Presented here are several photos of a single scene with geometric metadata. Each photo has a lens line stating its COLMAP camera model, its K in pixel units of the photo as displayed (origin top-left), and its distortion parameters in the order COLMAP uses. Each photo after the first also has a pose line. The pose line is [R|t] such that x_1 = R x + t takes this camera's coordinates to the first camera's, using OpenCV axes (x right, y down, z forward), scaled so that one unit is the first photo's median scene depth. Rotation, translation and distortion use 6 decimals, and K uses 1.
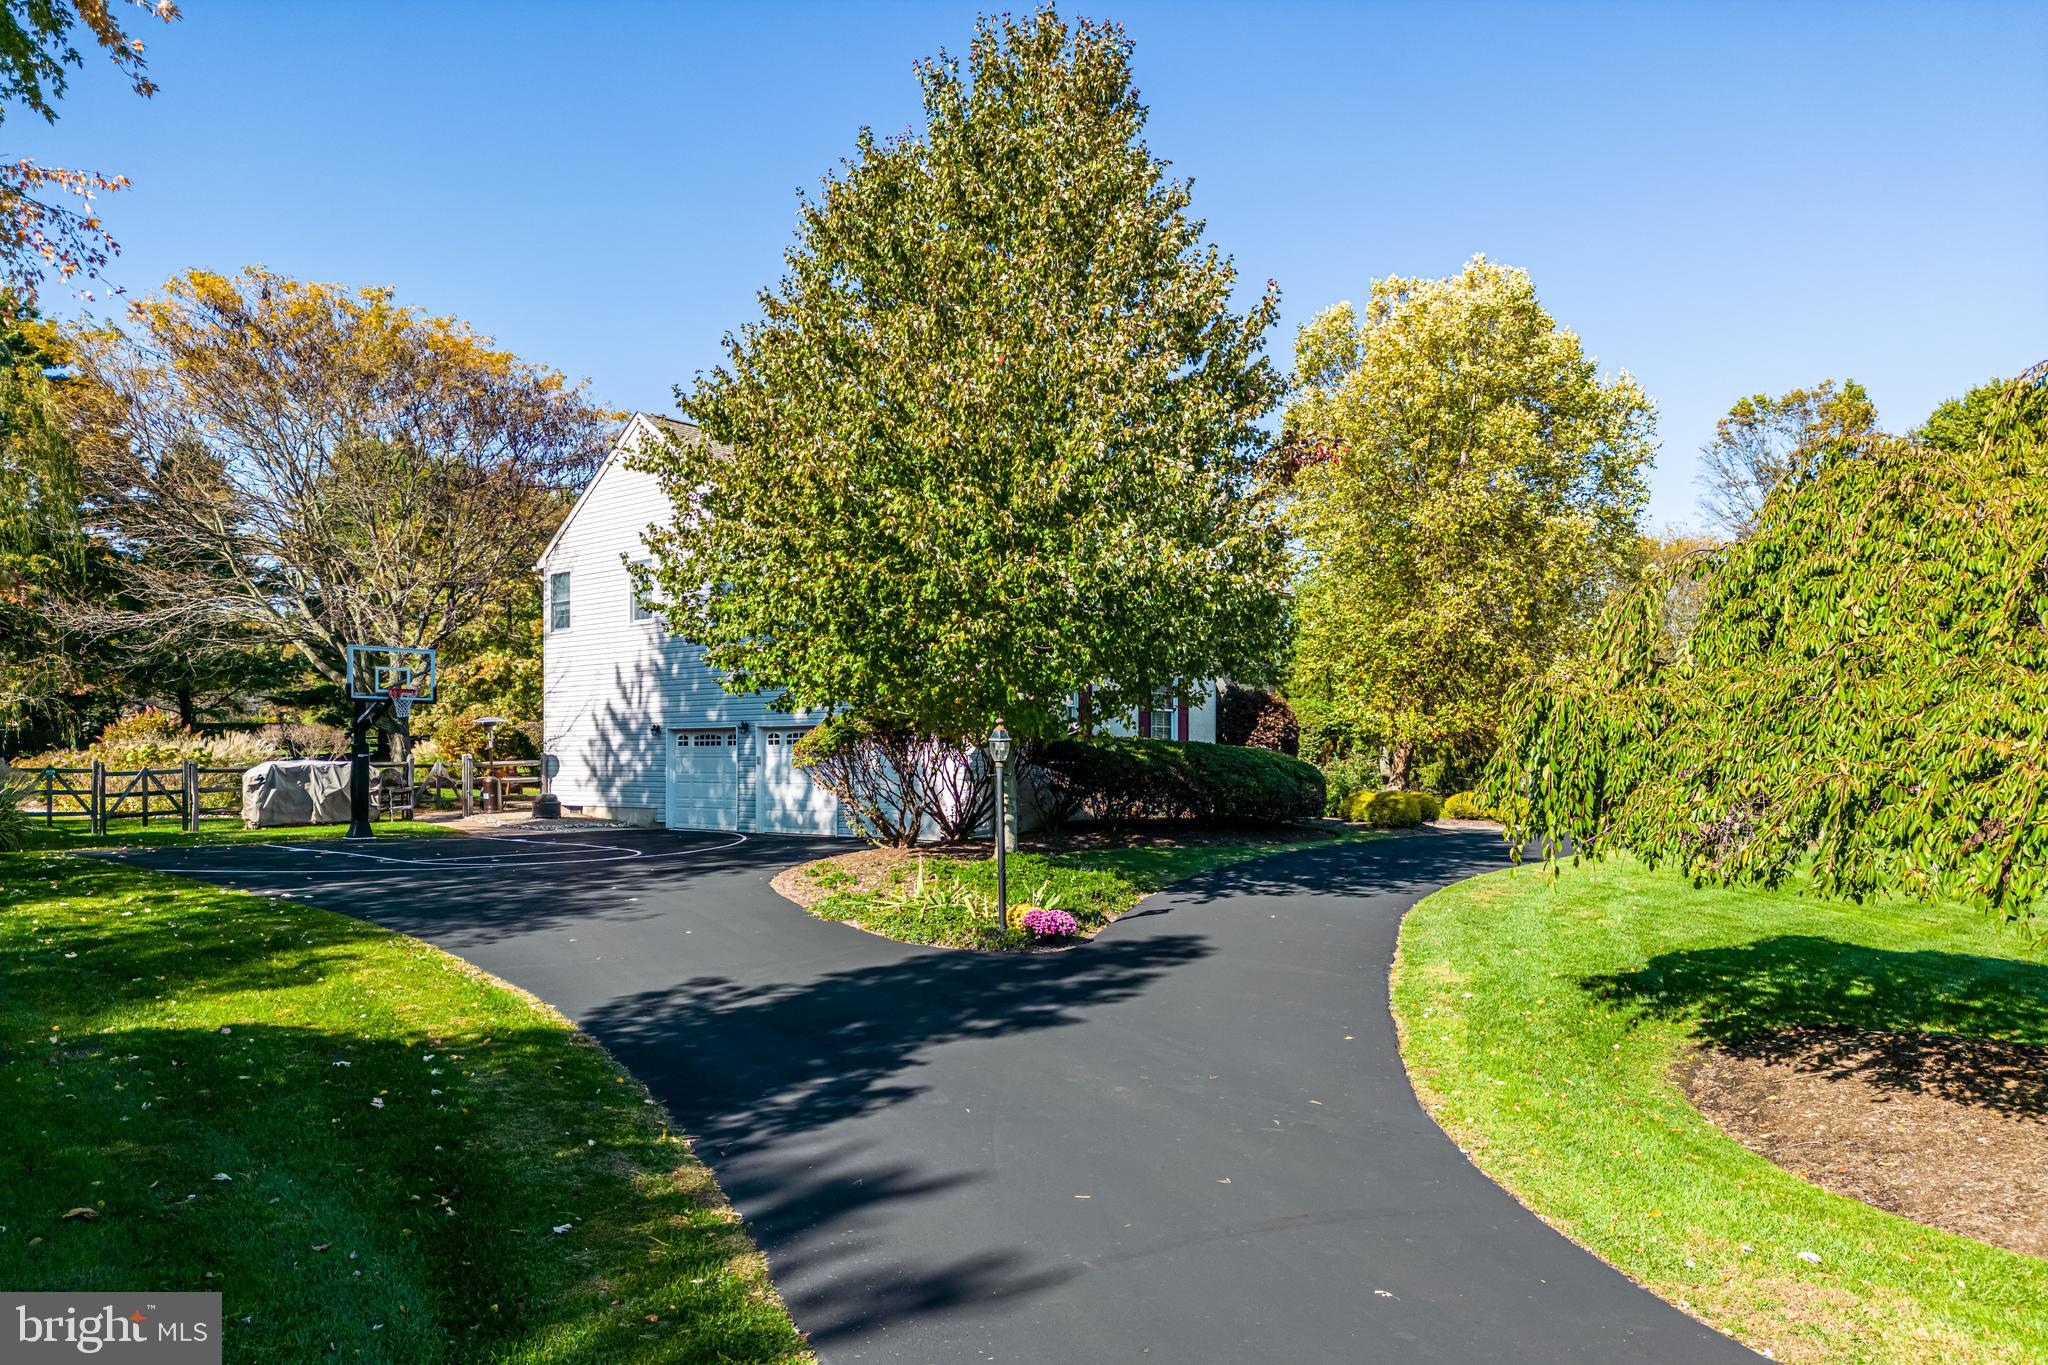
lens RADIAL K [[1431.6, 0, 1035.9], [0, 1431.6, 773.7], [0, 0, 1]] dist [0.088306, -0.092215]
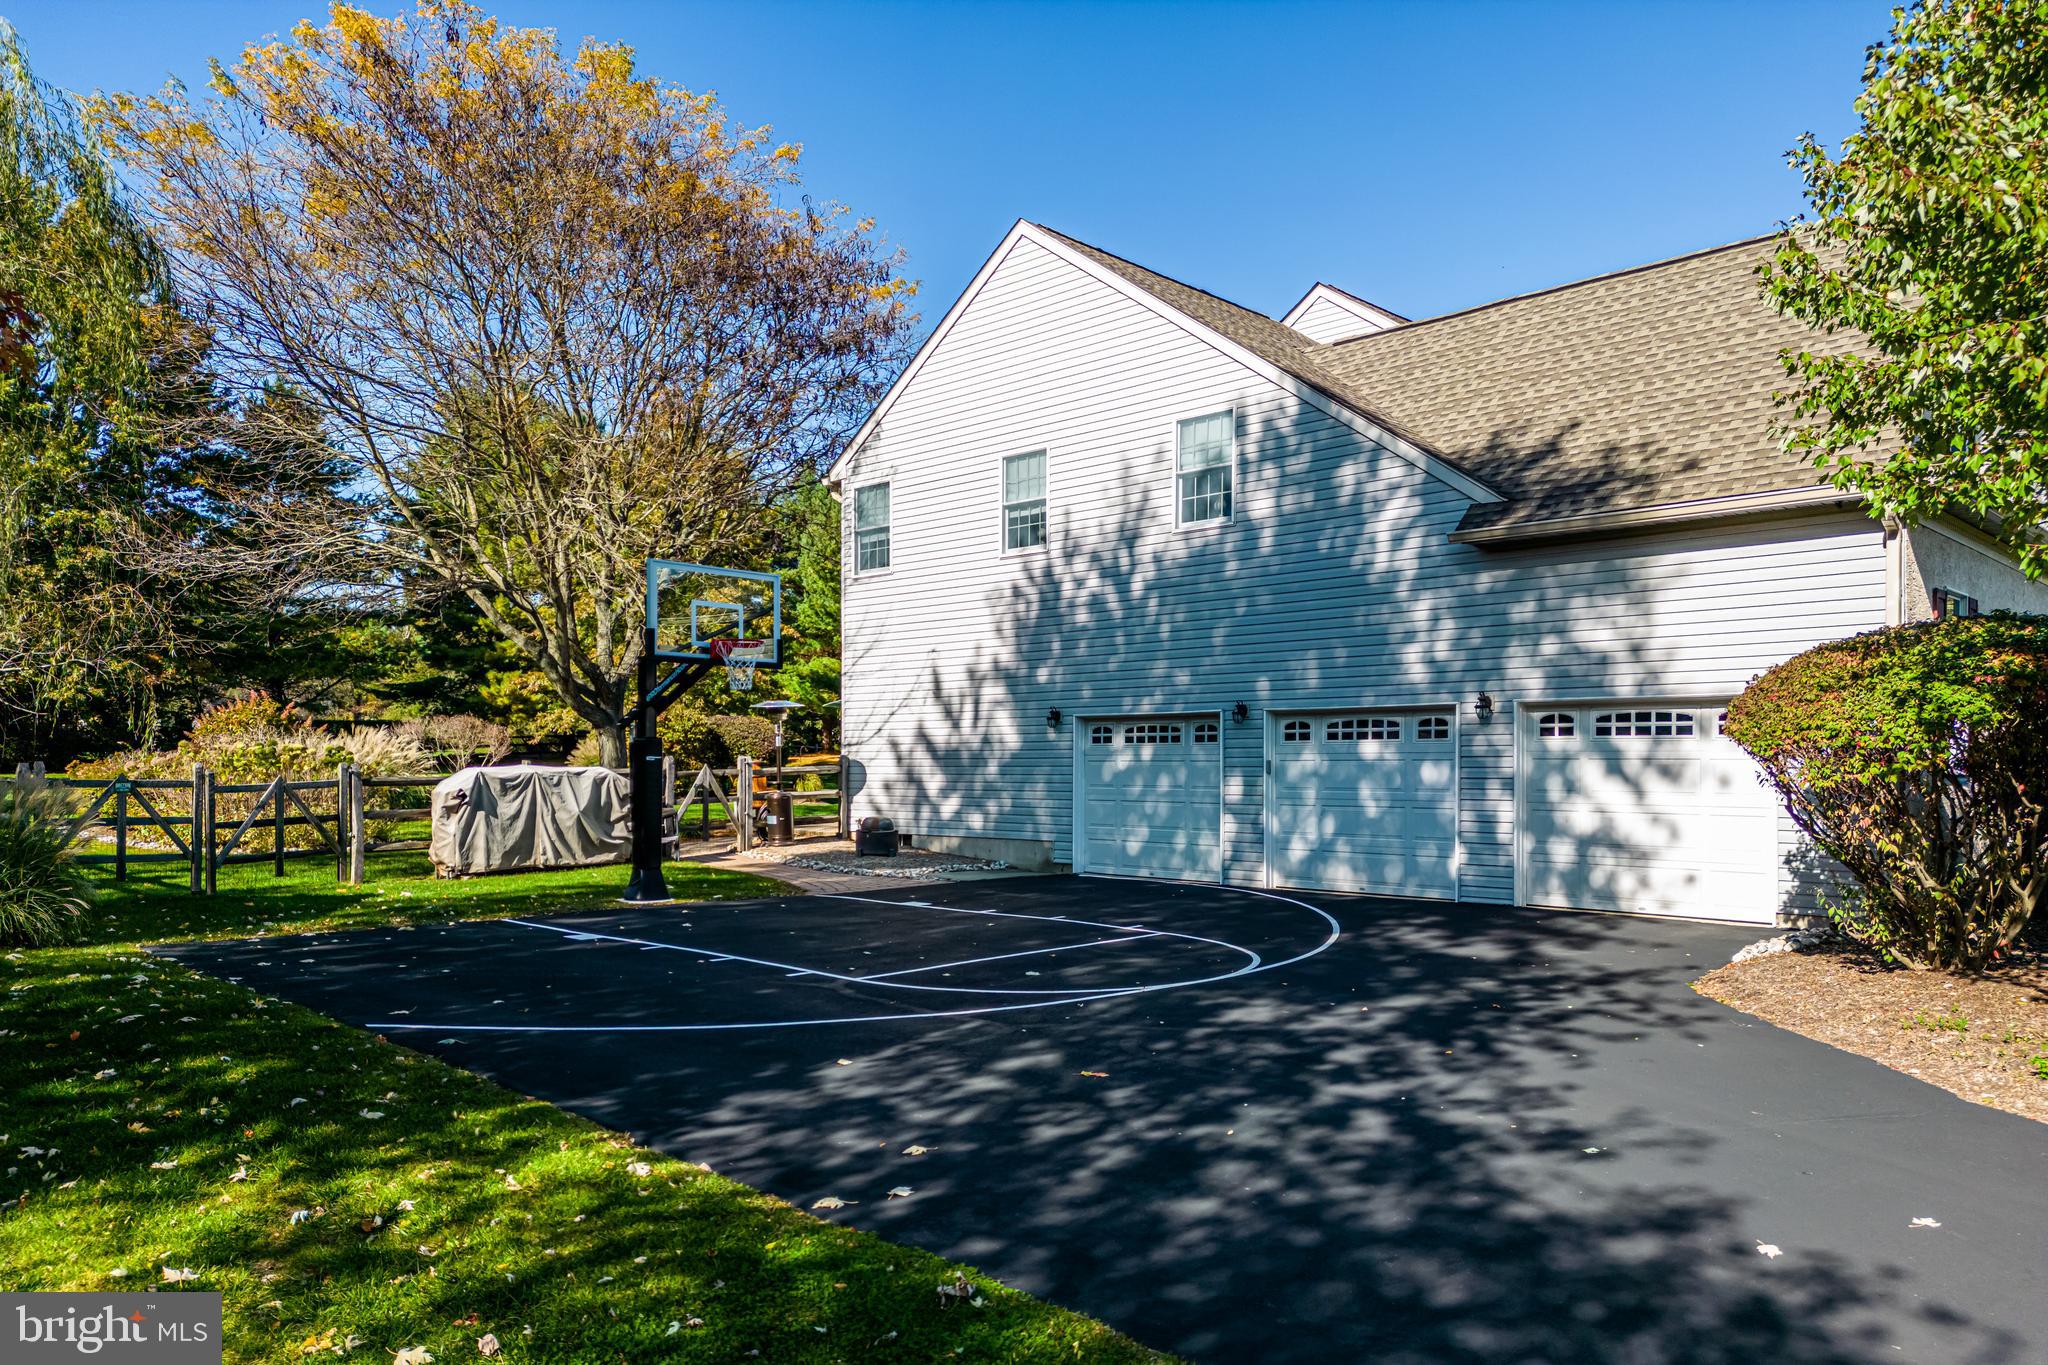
lens RADIAL K [[1438.0, 0, 1039.6], [0, 1438.0, 739.7], [0, 0, 1]] dist [0.114954, -0.138697]
pose [[0.999565, -0.001811, -0.029447, -0.237318], [0.001035, 0.999652, -0.026357, -0.003237], [0.029485, 0.026316, 0.999219, 0.344151]]
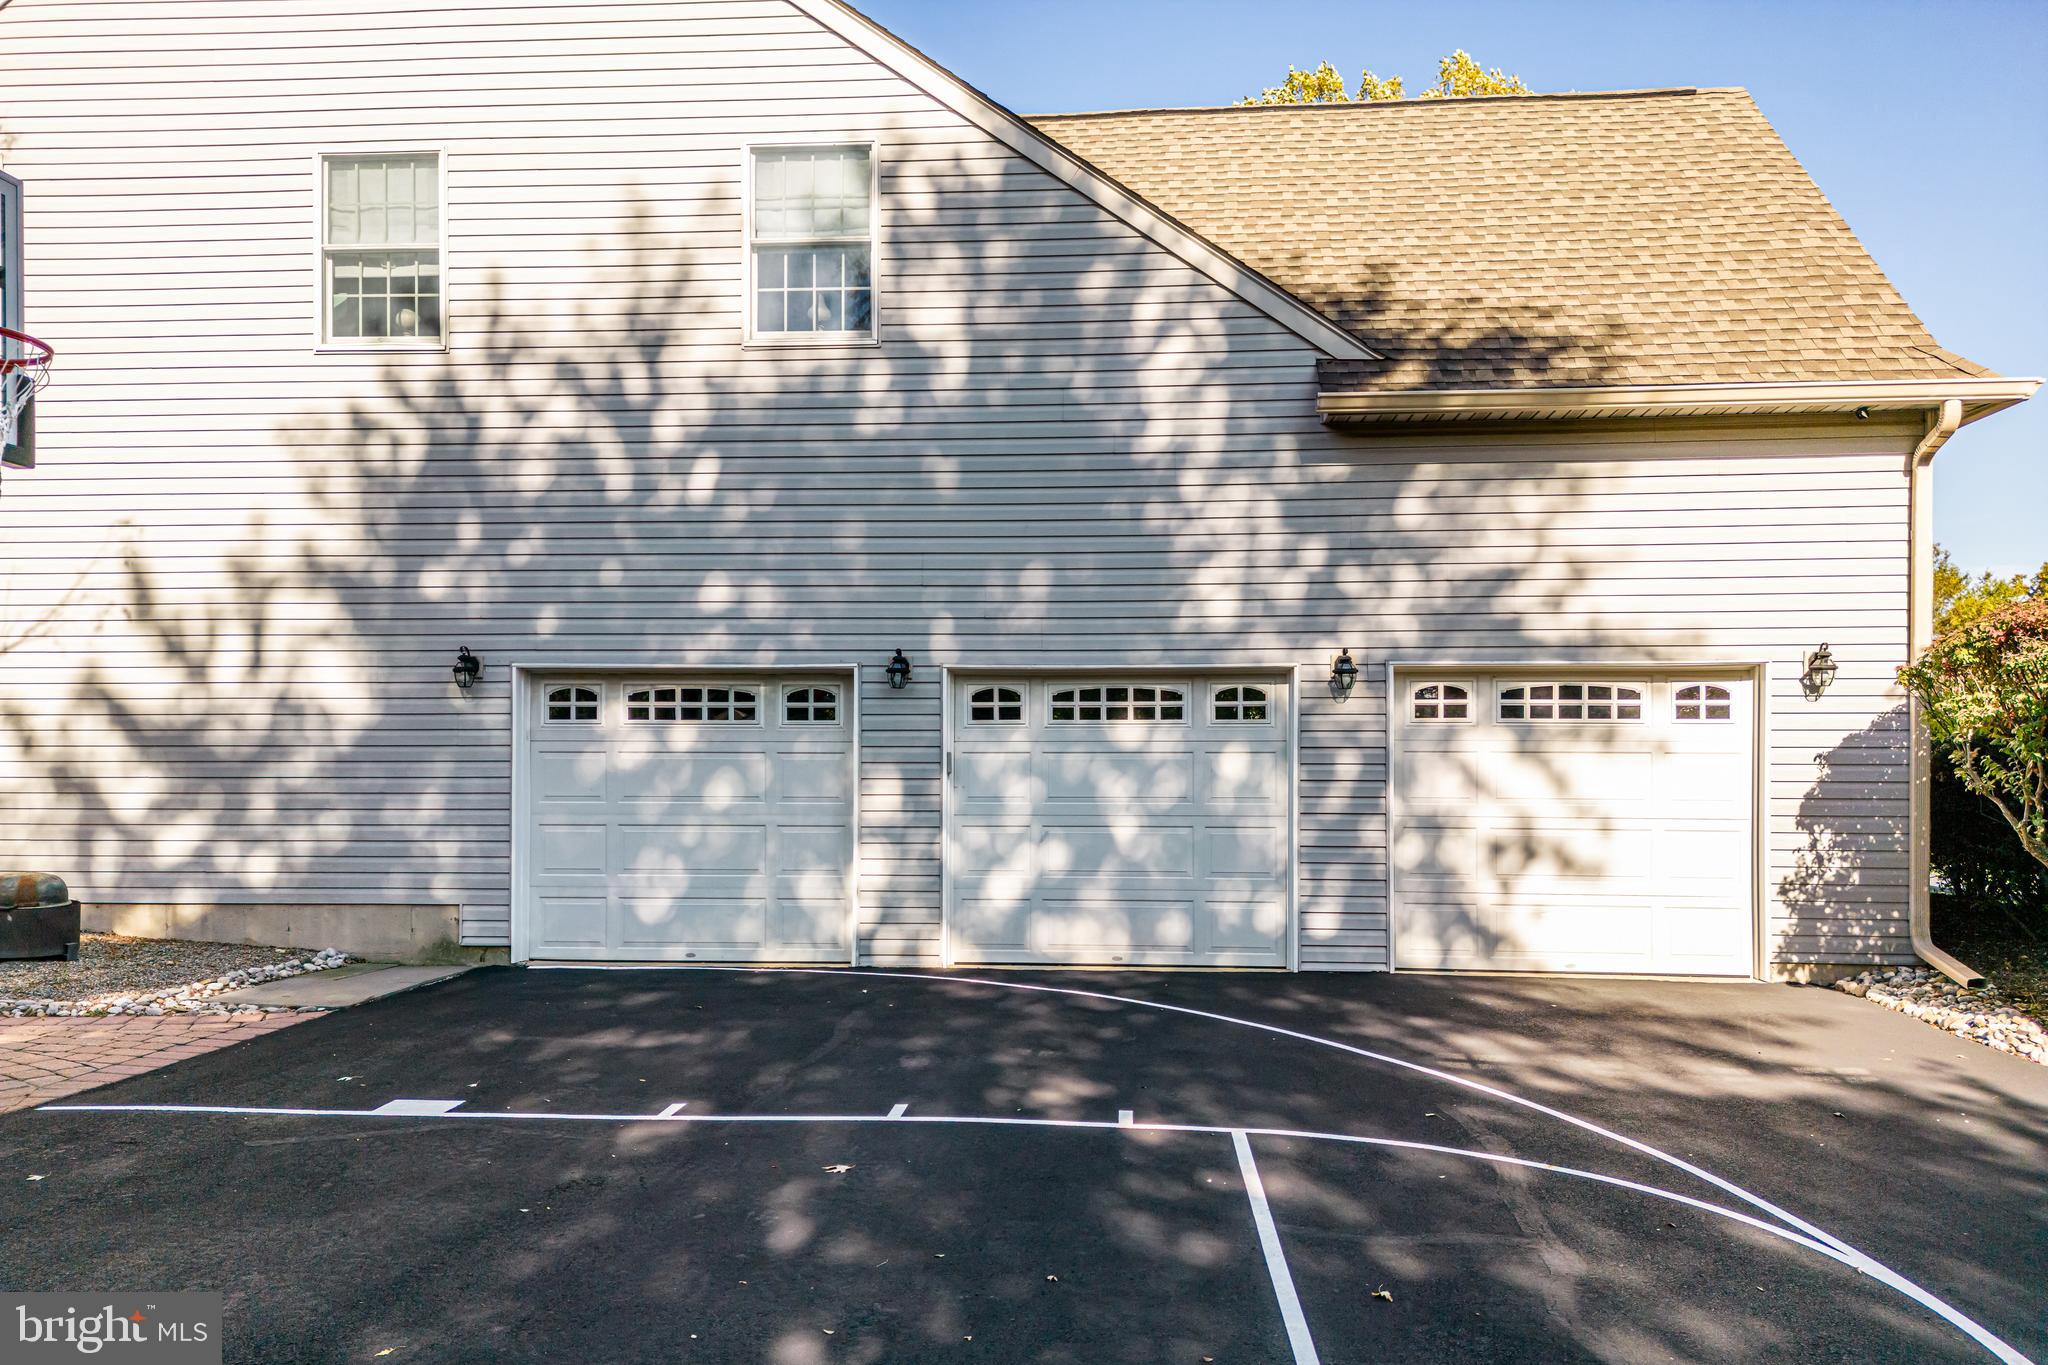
lens RADIAL K [[1431.6, 0, 1035.9], [0, 1431.6, 773.7], [0, 0, 1]] dist [0.088306, -0.092215]
pose [[0.787723, 0.003916, 0.616017, -0.346482], [0.003222, 0.999940, -0.010477, -0.001438], [-0.616021, 0.010238, 0.787663, 0.618086]]
